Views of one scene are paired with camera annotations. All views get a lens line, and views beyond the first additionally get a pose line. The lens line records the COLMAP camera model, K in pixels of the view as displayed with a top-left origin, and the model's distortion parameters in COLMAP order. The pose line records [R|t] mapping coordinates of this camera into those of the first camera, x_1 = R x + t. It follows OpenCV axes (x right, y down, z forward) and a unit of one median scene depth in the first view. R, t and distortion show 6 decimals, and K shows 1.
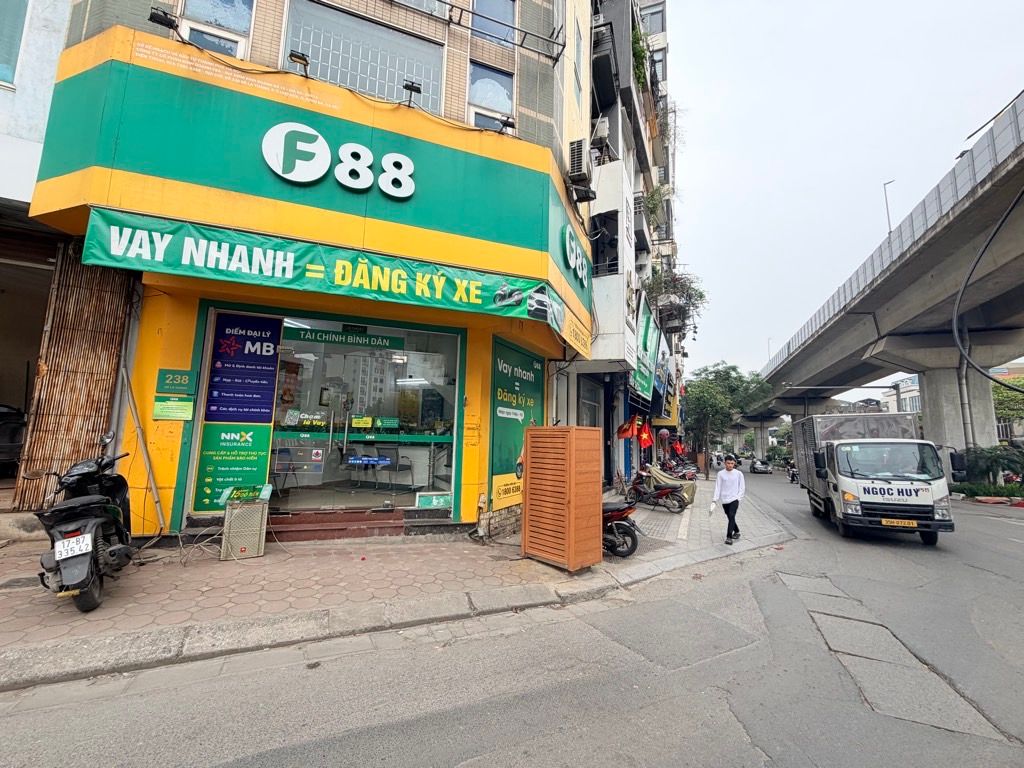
lens RADIAL K [[404.7, 0, 510.6], [0, 404.7, 383.7], [0, 0, 1]] dist [-0.001079, 0.000259]
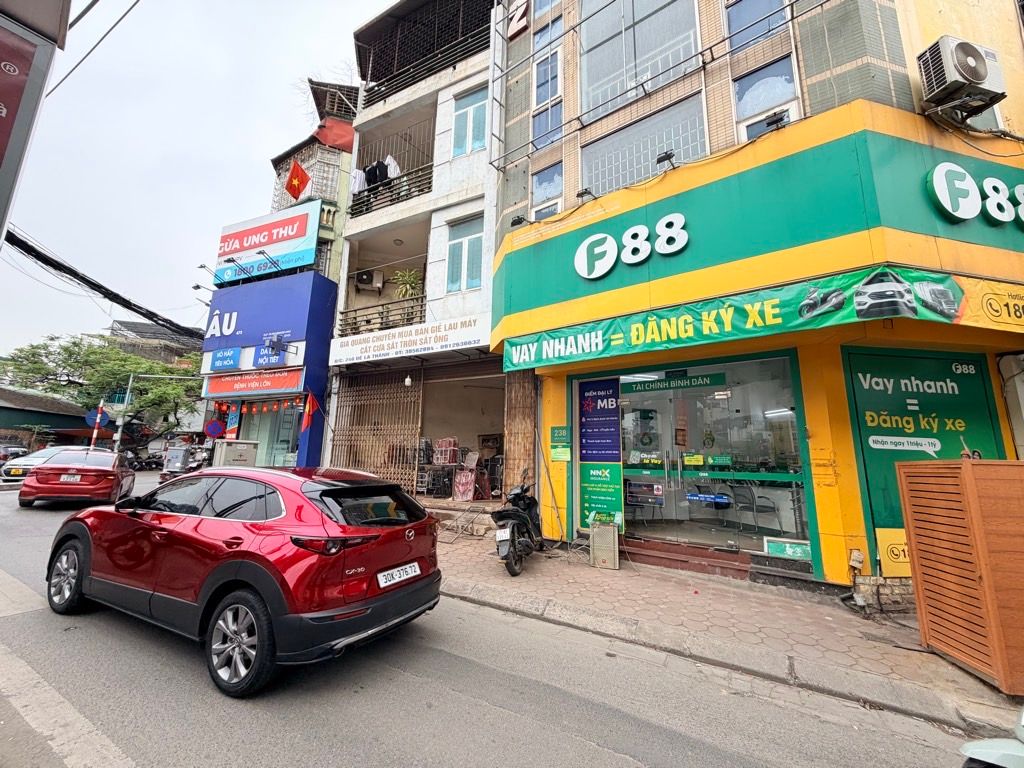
lens RADIAL K [[404.7, 0, 510.6], [0, 404.7, 383.7], [0, 0, 1]] dist [-0.001079, 0.000259]
pose [[0.565712, -0.171020, -0.806674, 0.289480], [0.095740, 0.985263, -0.141740, 0.004111], [0.819026, 0.002953, 0.573749, 0.006464]]
